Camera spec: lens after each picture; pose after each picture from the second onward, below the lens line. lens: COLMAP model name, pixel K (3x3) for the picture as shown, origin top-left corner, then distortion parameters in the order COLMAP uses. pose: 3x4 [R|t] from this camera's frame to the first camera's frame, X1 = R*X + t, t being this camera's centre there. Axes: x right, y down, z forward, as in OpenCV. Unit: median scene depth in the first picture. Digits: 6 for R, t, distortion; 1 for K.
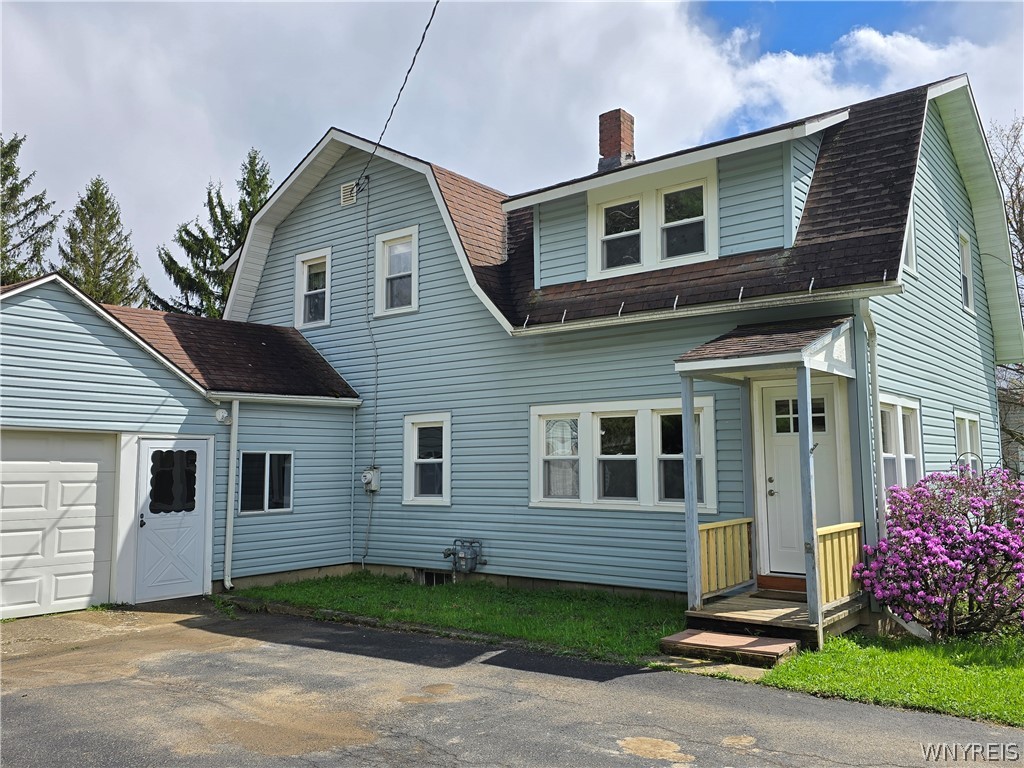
lens RADIAL K [[832.5, 0, 512.0], [0, 832.5, 384.0], [0, 0, 1]] dist [0.043972, -0.012130]
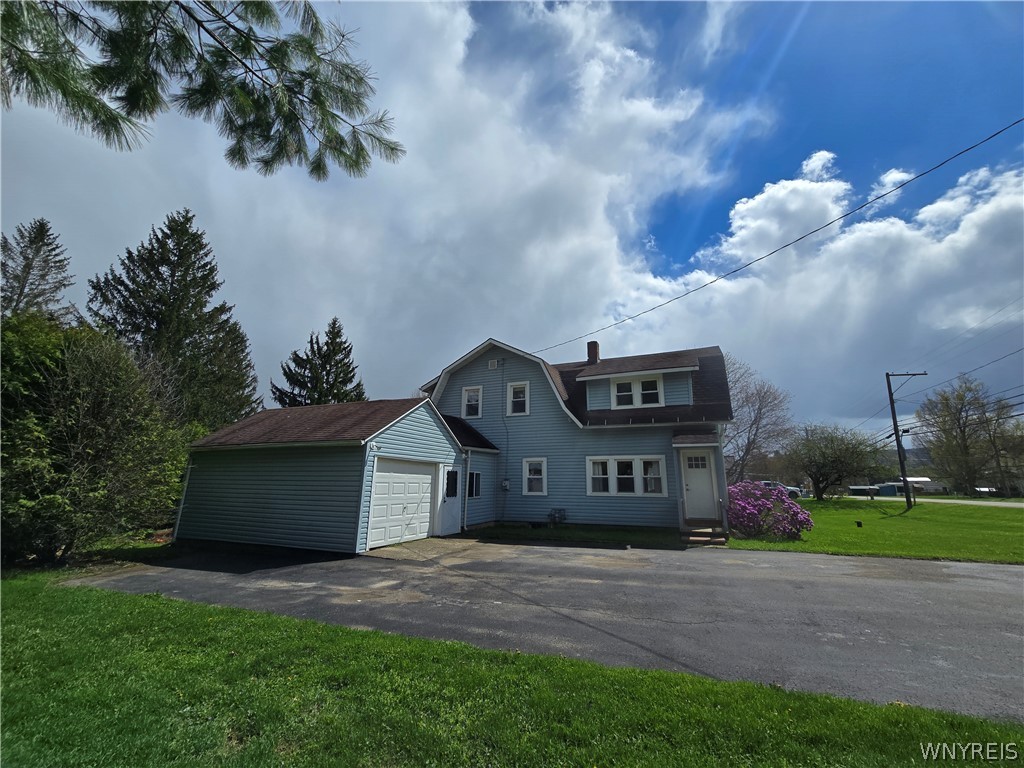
lens RADIAL K [[427.6, 0, 512.0], [0, 427.6, 384.0], [0, 0, 1]] dist [-0.010909, -0.000199]
pose [[0.965605, 0.068459, 0.250840, -0.506798], [-0.036153, 0.990695, -0.131211, -0.011525], [-0.257488, 0.117630, 0.959095, -0.224370]]
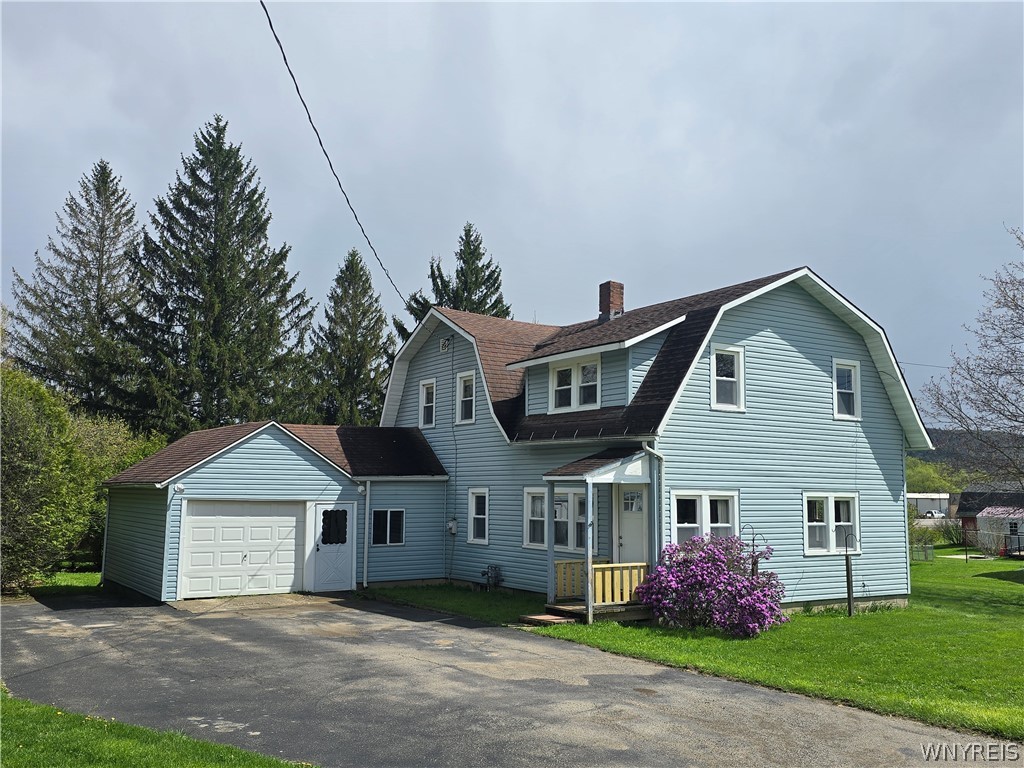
lens RADIAL K [[949.2, 0, 495.5], [0, 949.2, 405.0], [0, 0, 1]] dist [0.134044, -0.192124]
pose [[0.940628, -0.016741, -0.339025, 0.570470], [0.020279, 0.999771, 0.006896, -0.140259], [0.338832, -0.013362, 0.940752, -0.747391]]
